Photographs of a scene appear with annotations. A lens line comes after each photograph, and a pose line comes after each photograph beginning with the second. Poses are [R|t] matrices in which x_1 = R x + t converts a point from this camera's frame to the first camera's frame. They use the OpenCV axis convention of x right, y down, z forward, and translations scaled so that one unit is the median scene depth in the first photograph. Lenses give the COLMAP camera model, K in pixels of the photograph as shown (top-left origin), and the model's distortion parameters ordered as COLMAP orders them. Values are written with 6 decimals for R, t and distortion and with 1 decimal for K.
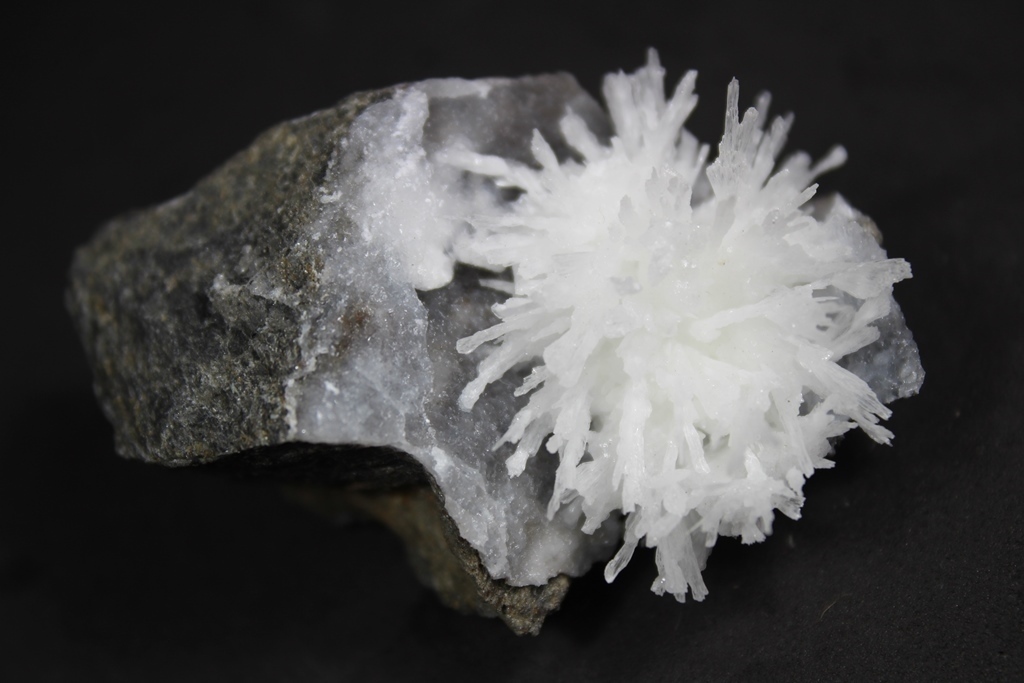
lens RADIAL K [[2389.4, 0, 512.0], [0, 2389.4, 341.5], [0, 0, 1]] dist [0.027206, 0.032182]
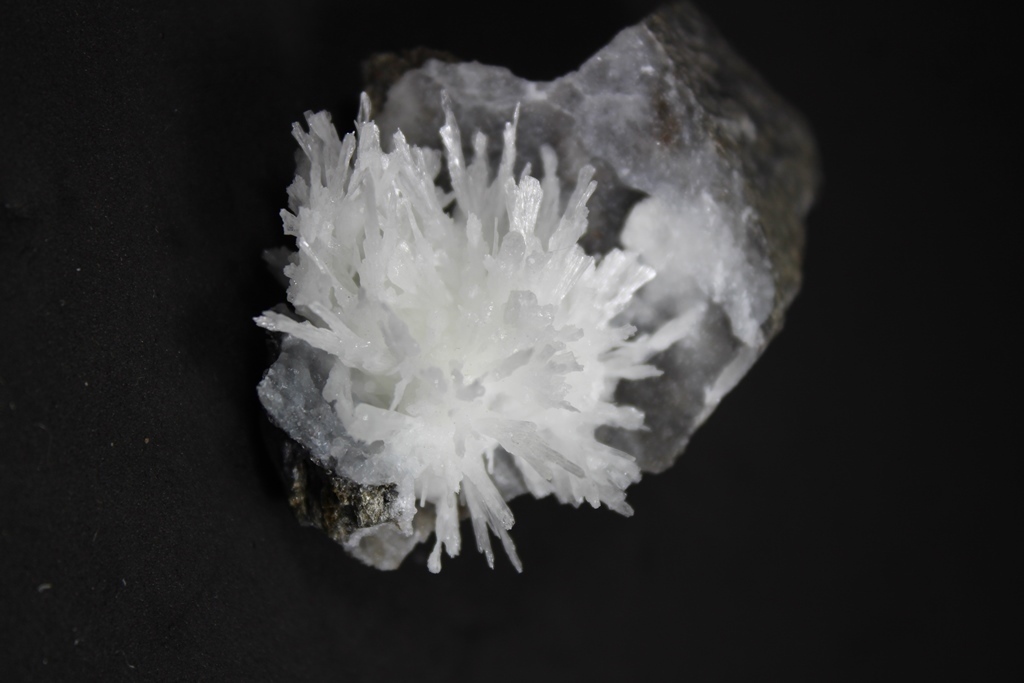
lens RADIAL K [[2389.4, 0, 512.0], [0, 2389.4, 341.5], [0, 0, 1]] dist [0.027206, 0.032182]
pose [[-0.691847, 0.537820, -0.481766, 0.602475], [-0.690728, -0.687347, 0.224608, -0.287165], [-0.210342, 0.488163, 0.847026, 0.061191]]
